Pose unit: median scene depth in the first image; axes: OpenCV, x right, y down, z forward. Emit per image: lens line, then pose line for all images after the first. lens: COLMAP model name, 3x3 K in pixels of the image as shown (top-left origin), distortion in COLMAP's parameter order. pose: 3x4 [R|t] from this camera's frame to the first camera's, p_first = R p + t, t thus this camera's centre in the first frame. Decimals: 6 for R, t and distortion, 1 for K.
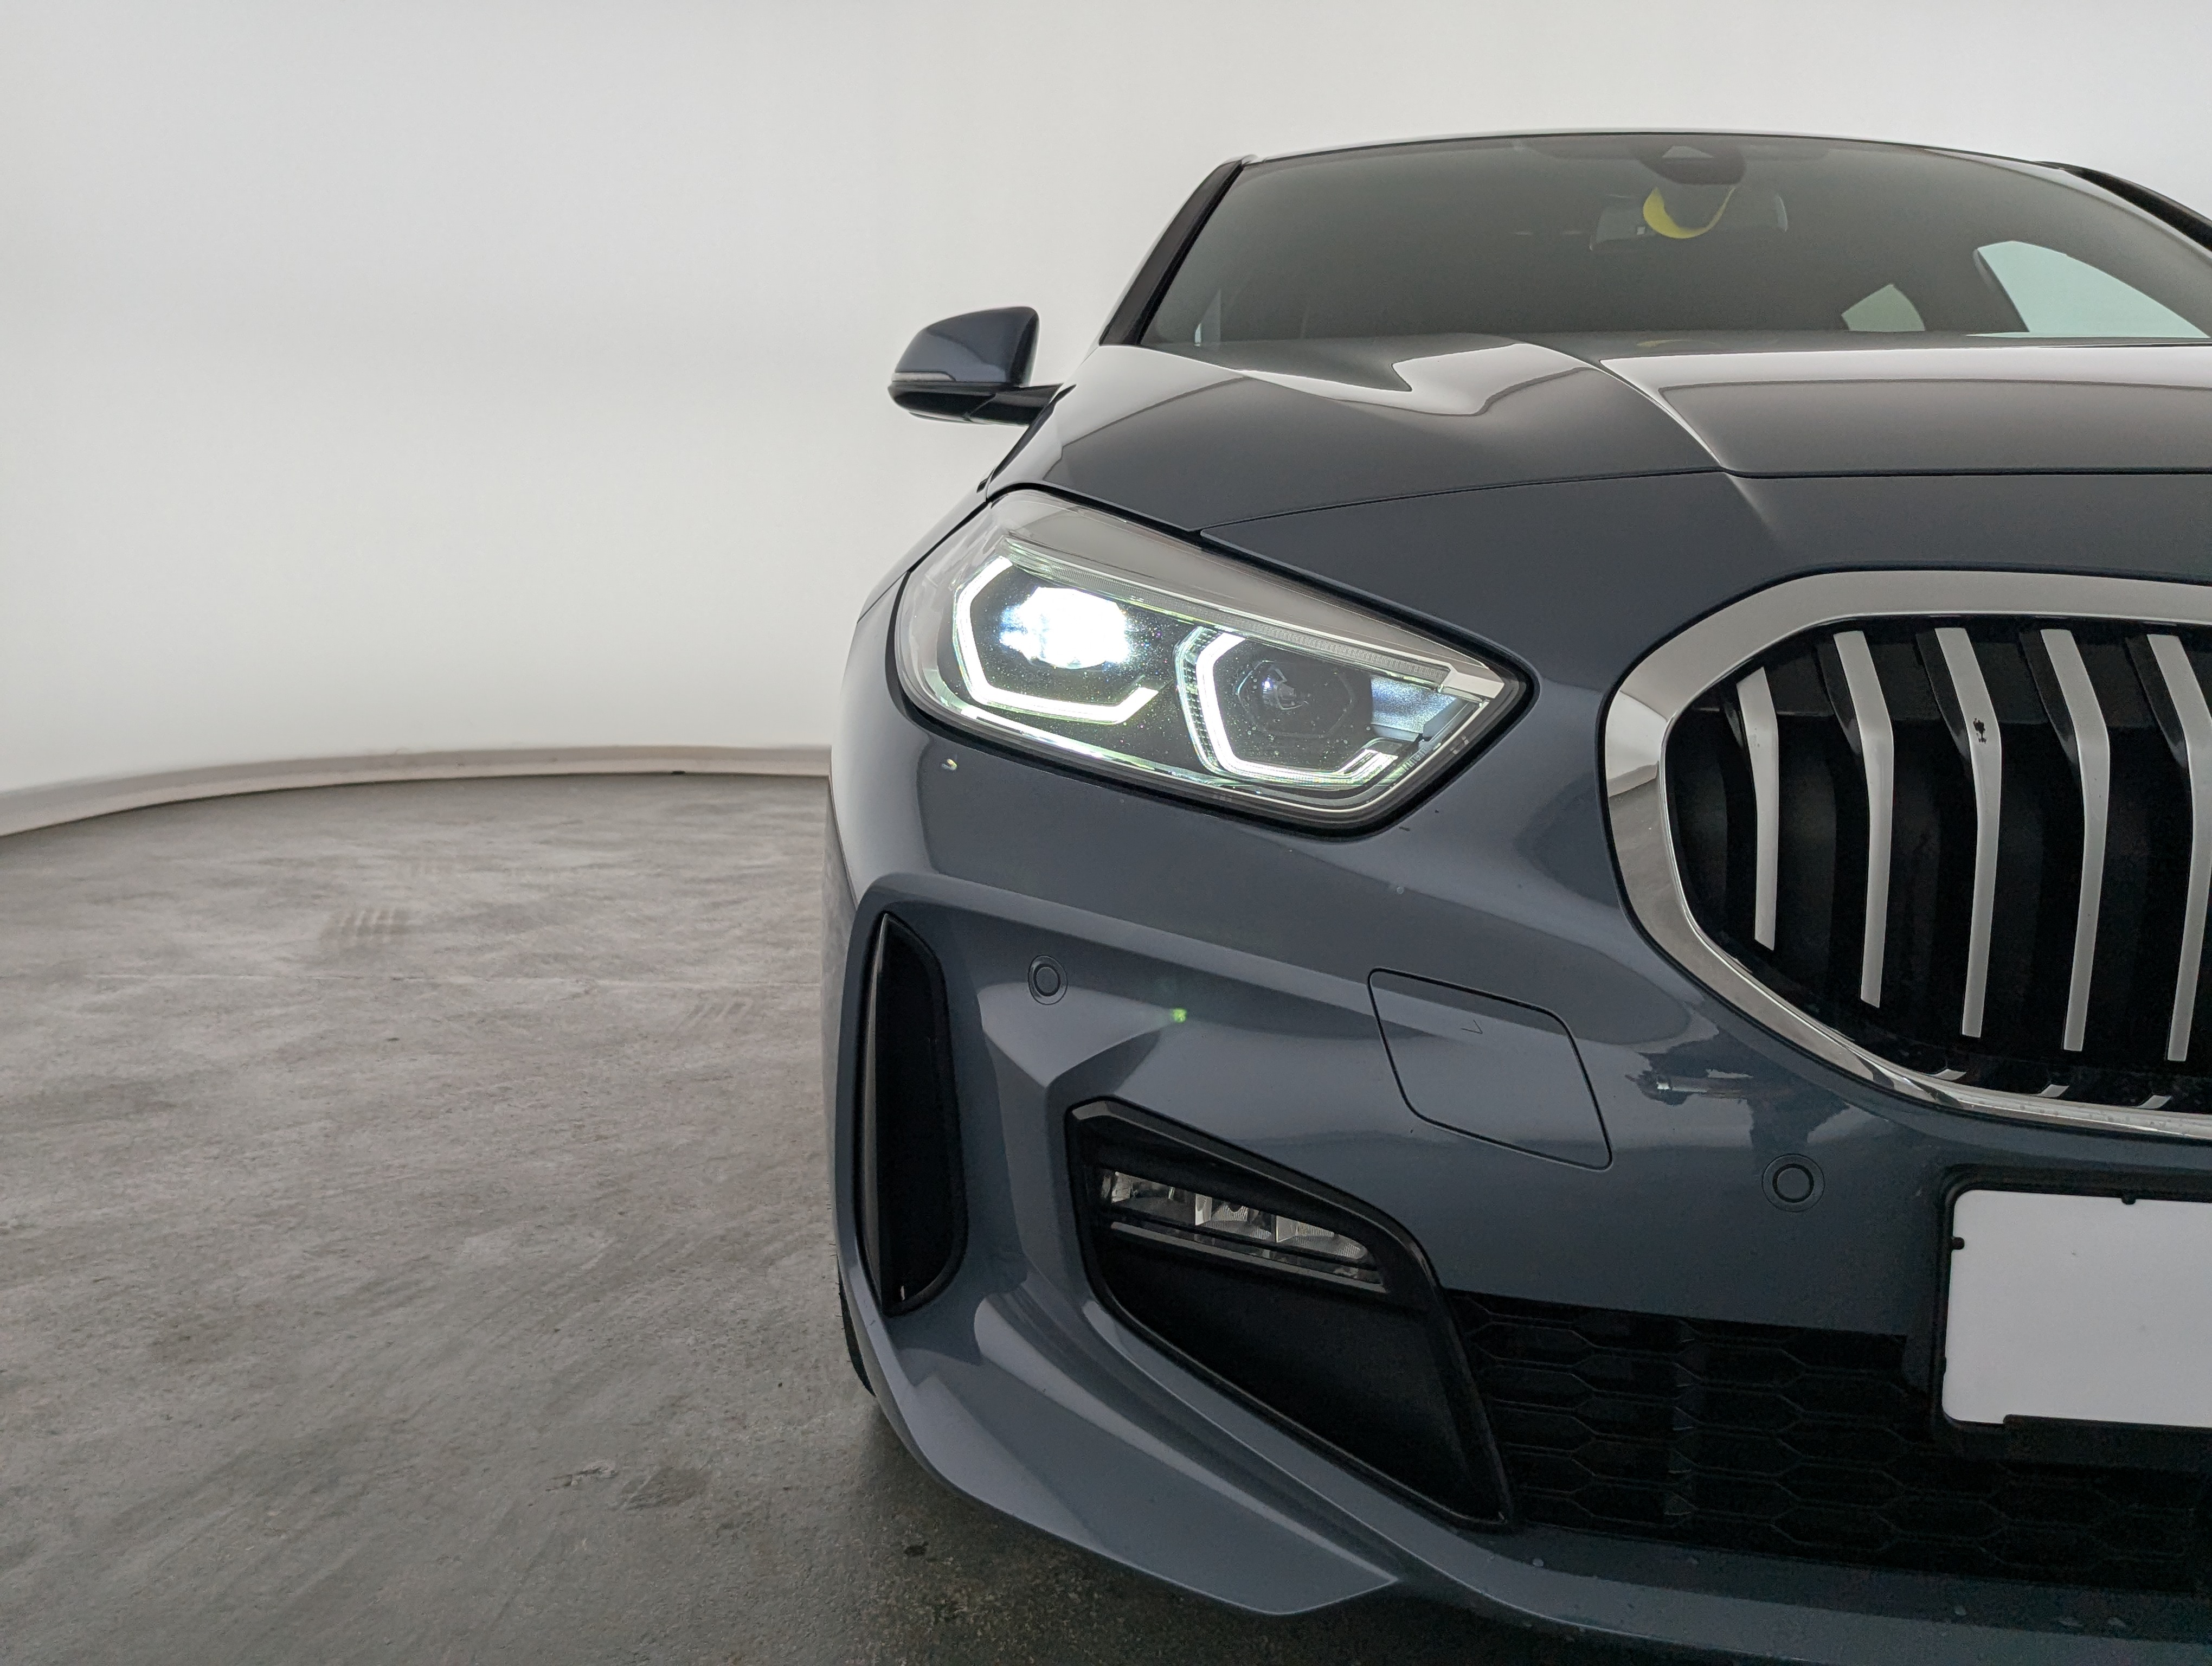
lens RADIAL K [[2078.8, 0, 1129.6], [0, 2078.8, 829.9], [0, 0, 1]] dist [0.031271, -0.012532]
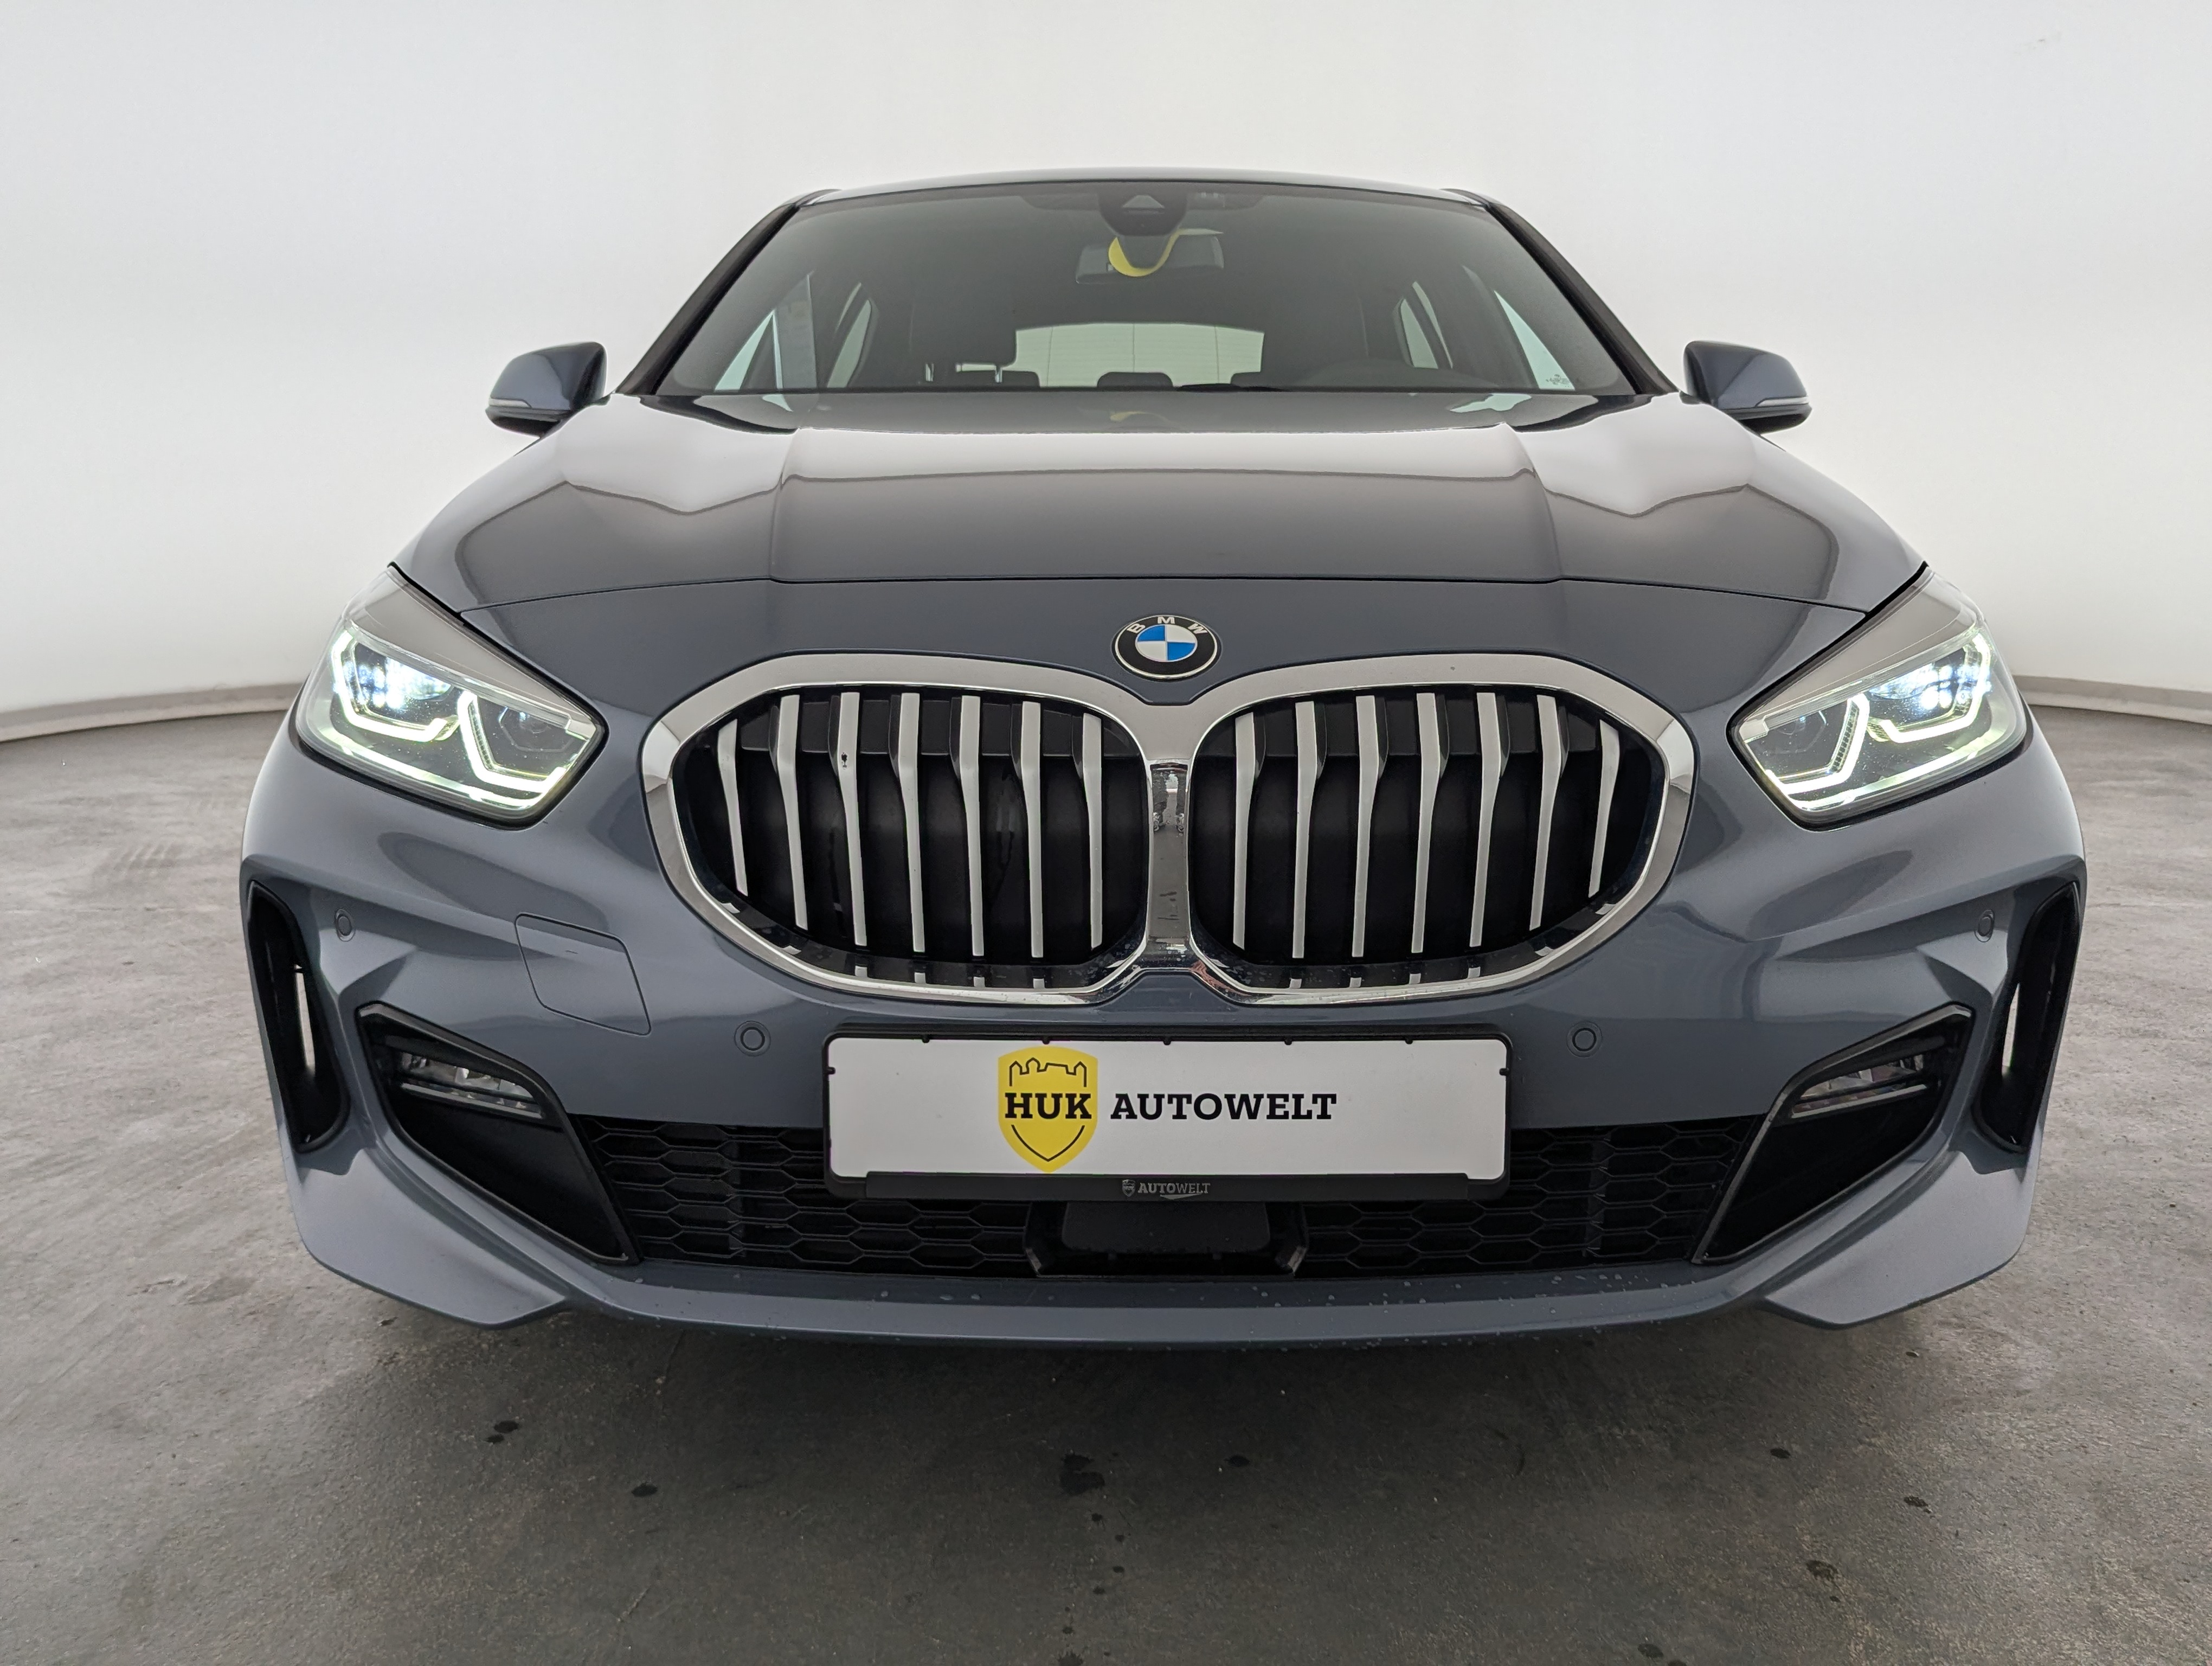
lens RADIAL K [[2055.2, 0, 1106.0], [0, 2055.2, 833.0], [0, 0, 1]] dist [0.026709, -0.014477]
pose [[0.998924, -0.030150, 0.035252, 0.194879], [0.028203, 0.998118, 0.054460, -0.025103], [-0.036827, -0.053408, 0.997893, -0.216149]]
